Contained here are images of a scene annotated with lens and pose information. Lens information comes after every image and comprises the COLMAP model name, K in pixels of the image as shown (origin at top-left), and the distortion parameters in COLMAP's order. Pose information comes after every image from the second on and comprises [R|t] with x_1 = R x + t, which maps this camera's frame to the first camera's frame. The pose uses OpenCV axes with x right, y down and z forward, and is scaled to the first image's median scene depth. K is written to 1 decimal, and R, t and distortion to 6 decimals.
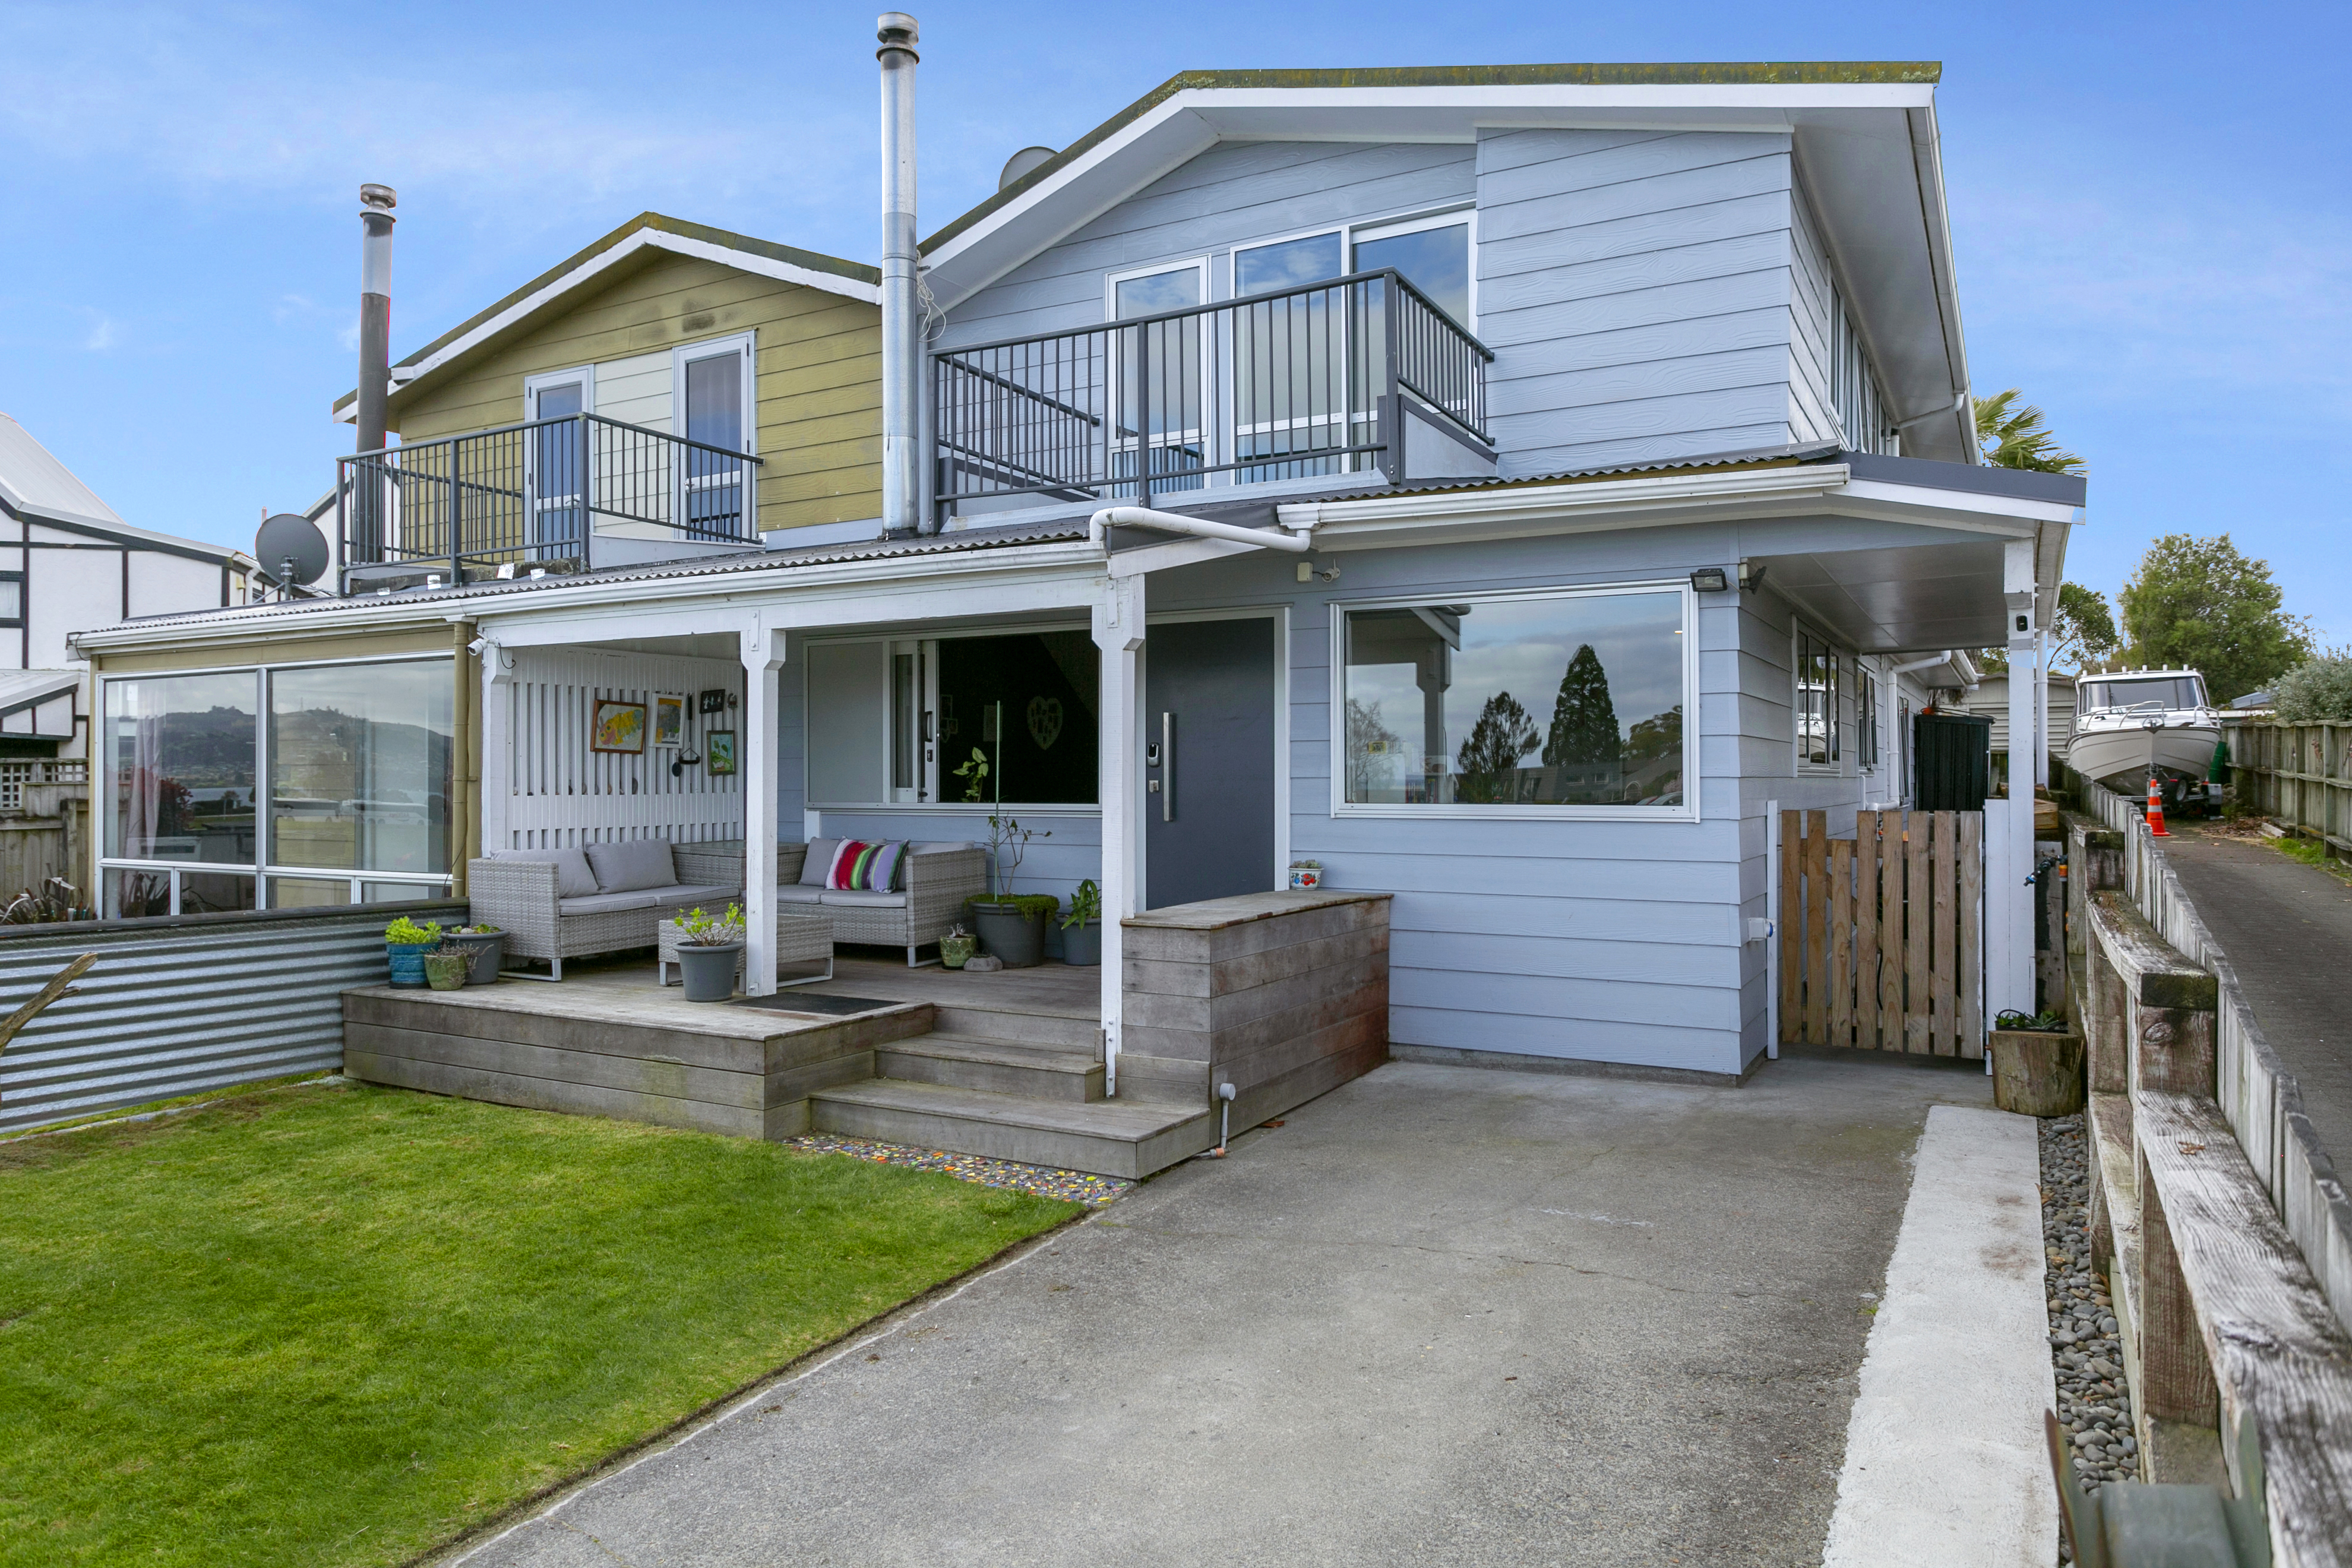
lens RADIAL K [[1562.1, 0, 1168.9], [0, 1562.1, 784.7], [0, 0, 1]] dist [-0.036296, 0.002269]
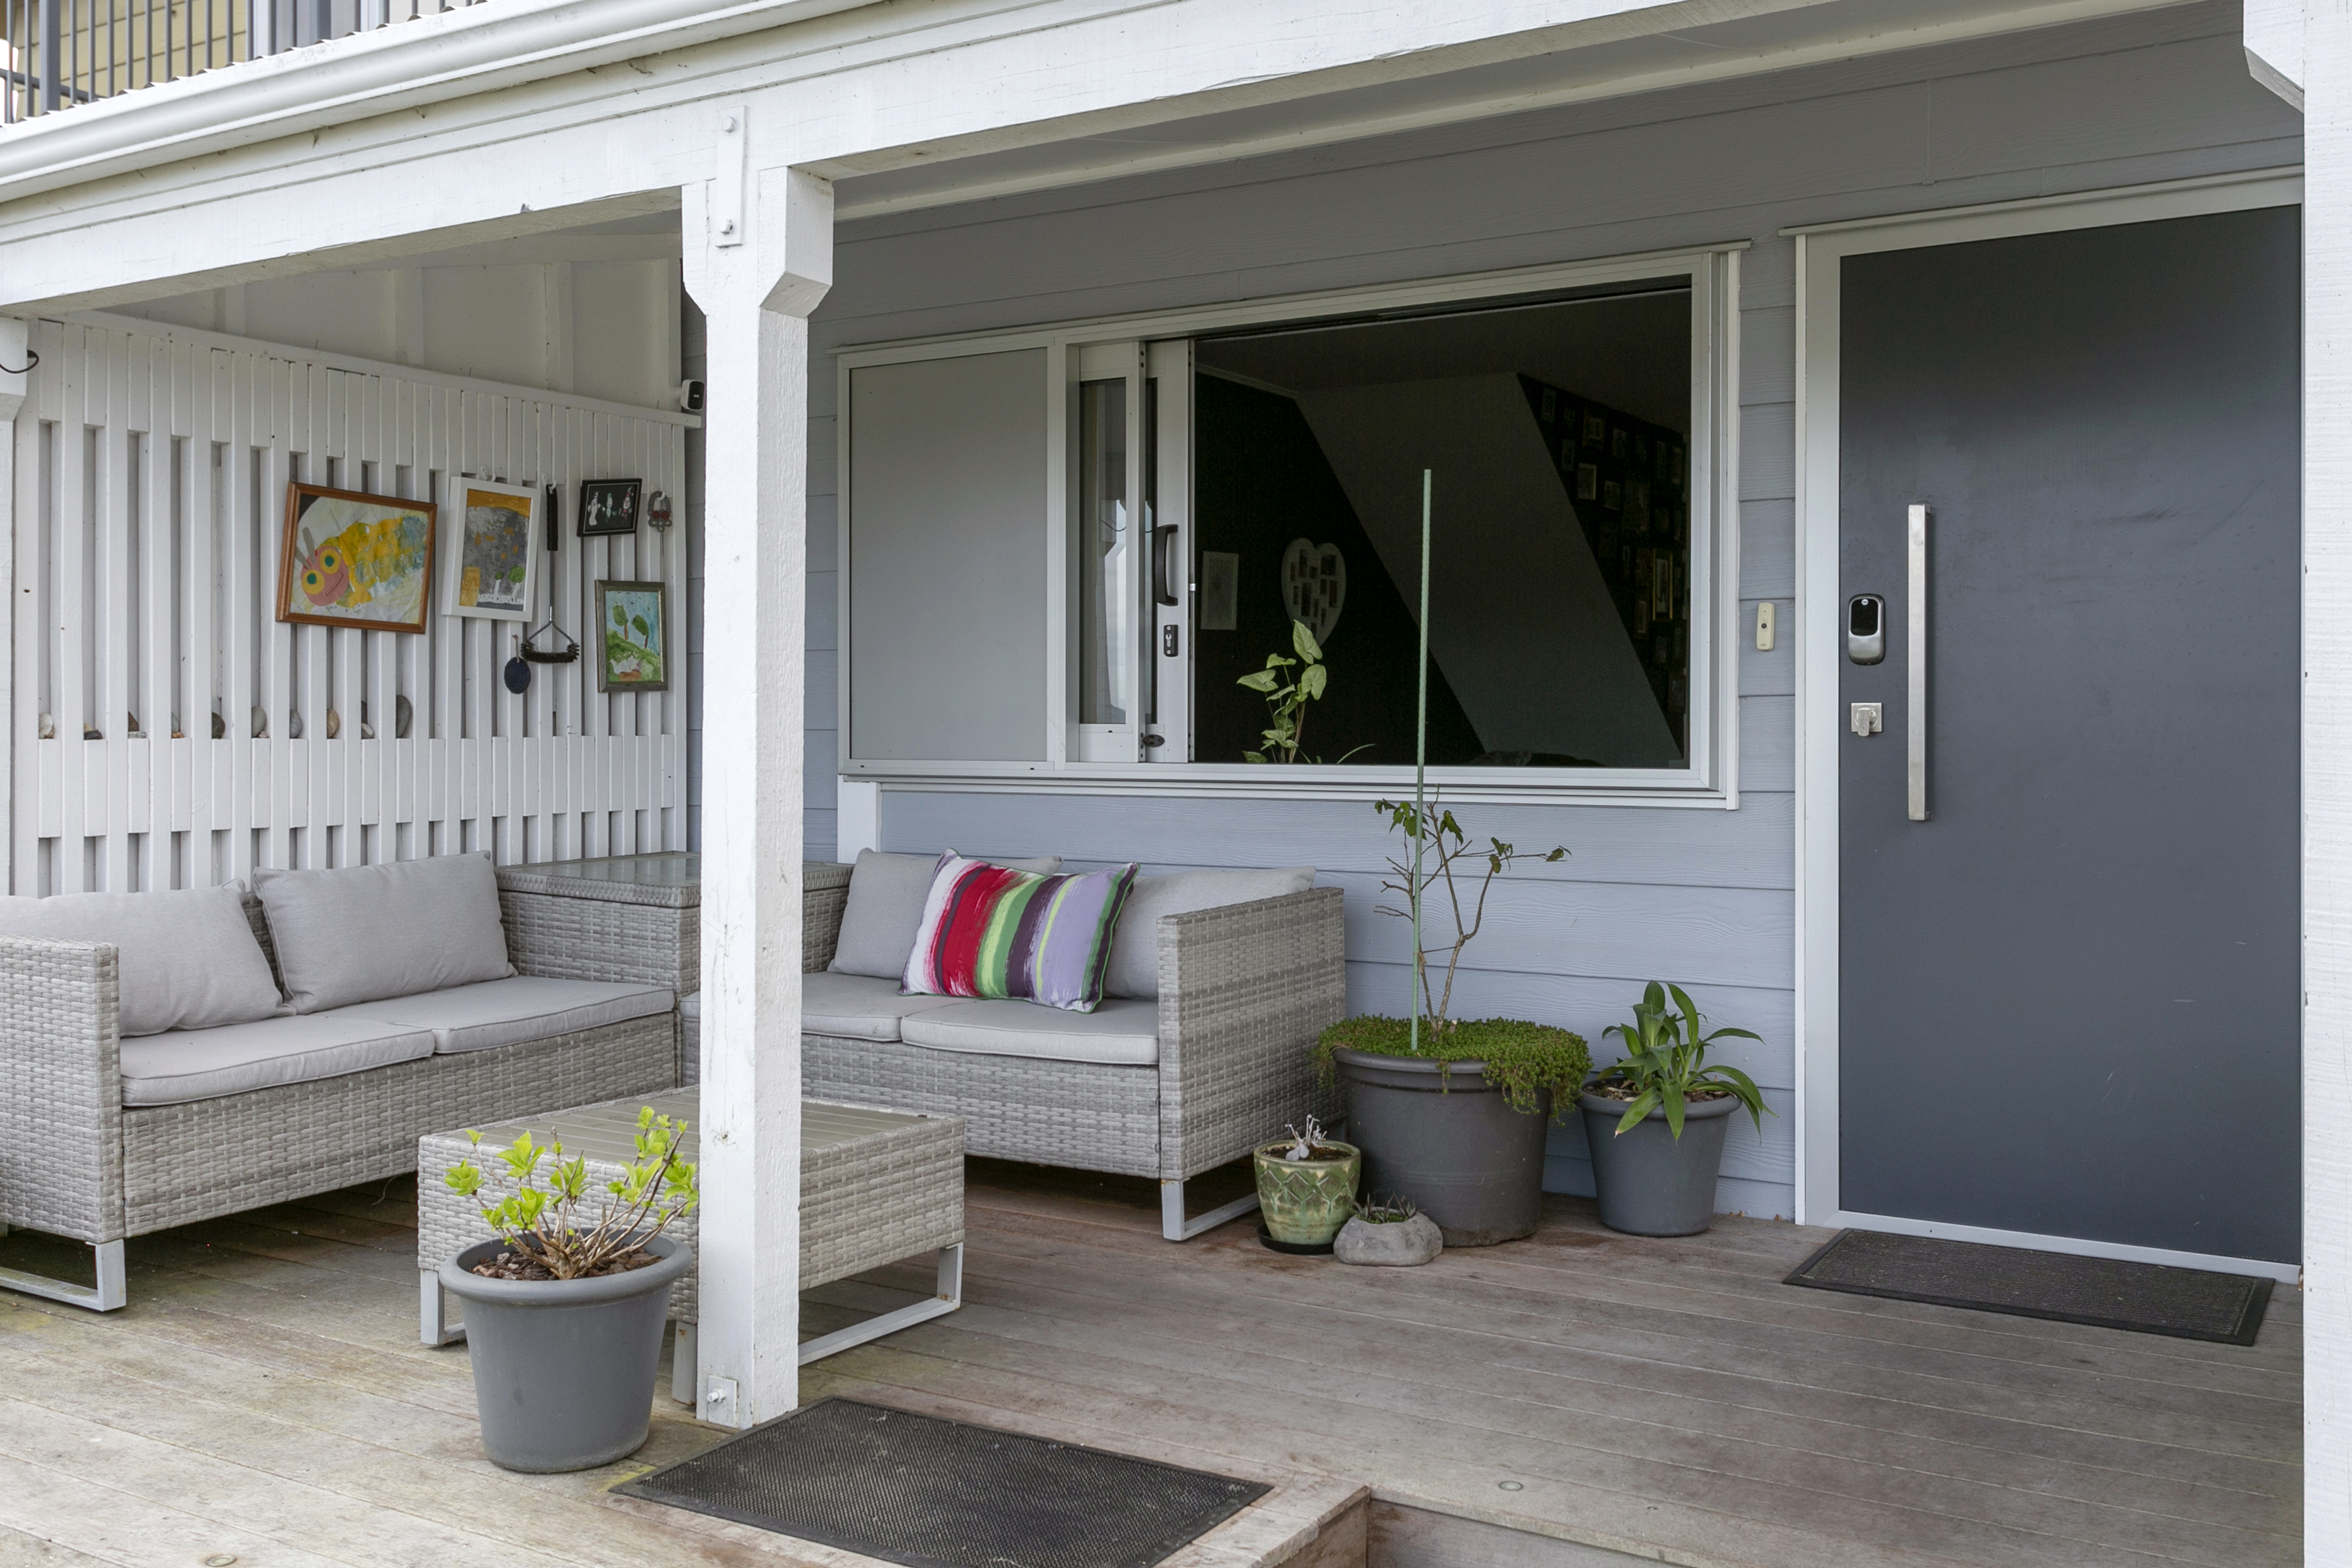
lens RADIAL K [[2056.3, 0, 1192.4], [0, 2056.3, 756.6], [0, 0, 1]] dist [0.015244, 0.012054]
pose [[0.999723, 0.004410, -0.023109, -0.140651], [-0.004177, 0.999940, 0.010125, 0.005026], [0.023152, -0.010025, 0.999682, 0.509125]]
